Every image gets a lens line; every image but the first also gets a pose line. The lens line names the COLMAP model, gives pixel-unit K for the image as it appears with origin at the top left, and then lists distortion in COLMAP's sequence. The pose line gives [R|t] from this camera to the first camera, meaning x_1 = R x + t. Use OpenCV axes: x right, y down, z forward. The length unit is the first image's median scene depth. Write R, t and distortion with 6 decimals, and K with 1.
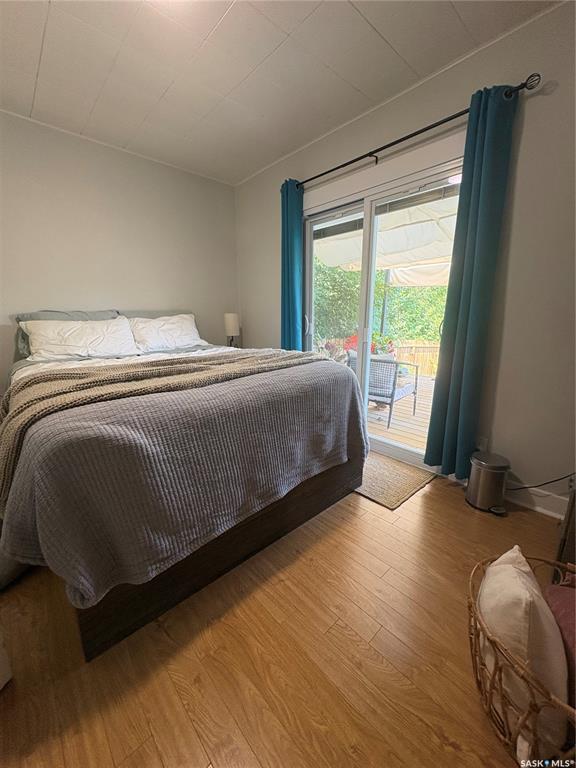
lens RADIAL K [[305.0, 0, 288.3], [0, 305.0, 384.6], [0, 0, 1]] dist [-0.002734, 0.000772]
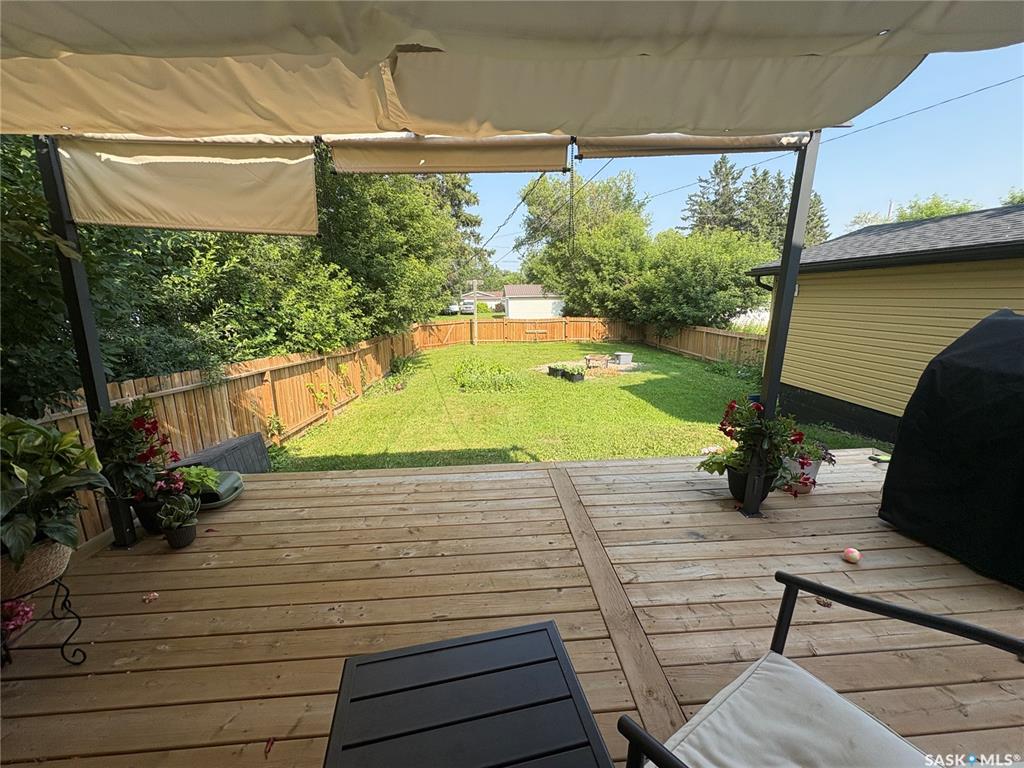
lens RADIAL K [[406.6, 0, 514.7], [0, 406.6, 390.0], [0, 0, 1]] dist [-0.002734, 0.000772]
pose [[0.620203, -0.185586, 0.762172, 0.814462], [0.183987, 0.978923, 0.088649, -0.421975], [-0.762559, 0.085249, 0.641277, 1.482246]]
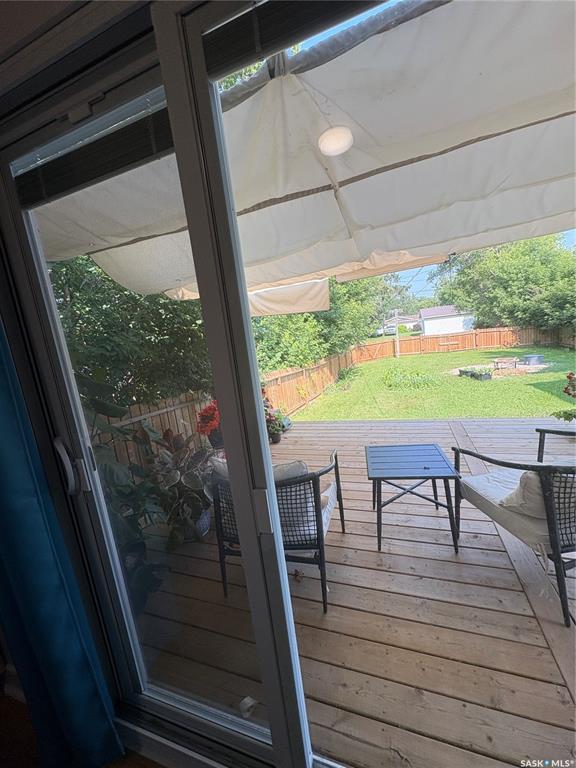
lens RADIAL K [[305.0, 0, 288.0], [0, 305.0, 385.6], [0, 0, 1]] dist [-0.002734, 0.000772]
pose [[0.883691, -0.185339, 0.429813, 0.235171], [0.219742, 0.975055, -0.031335, -0.357043], [-0.413283, 0.122138, 0.902374, 0.970697]]
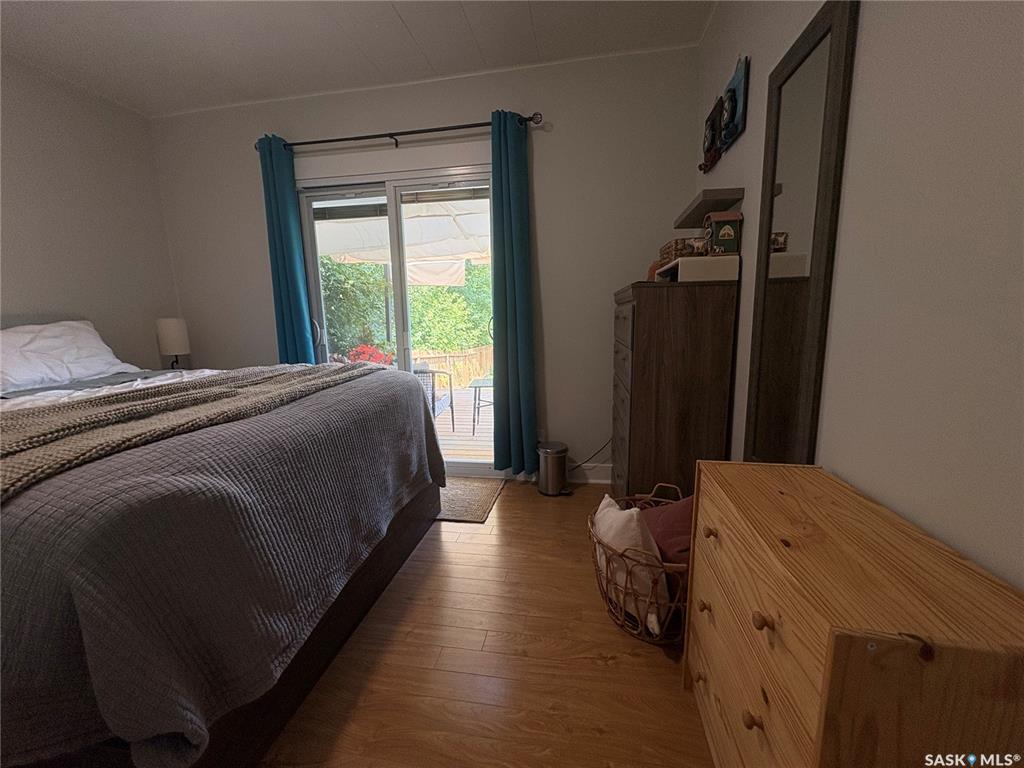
lens RADIAL K [[406.6, 0, 511.5], [0, 406.6, 385.0], [0, 0, 1]] dist [-0.002734, 0.000772]
pose [[0.793396, -0.113081, 0.598110, -0.273636], [0.154704, 0.987788, -0.018461, 0.035551], [-0.588718, 0.107177, 0.801202, -0.077943]]
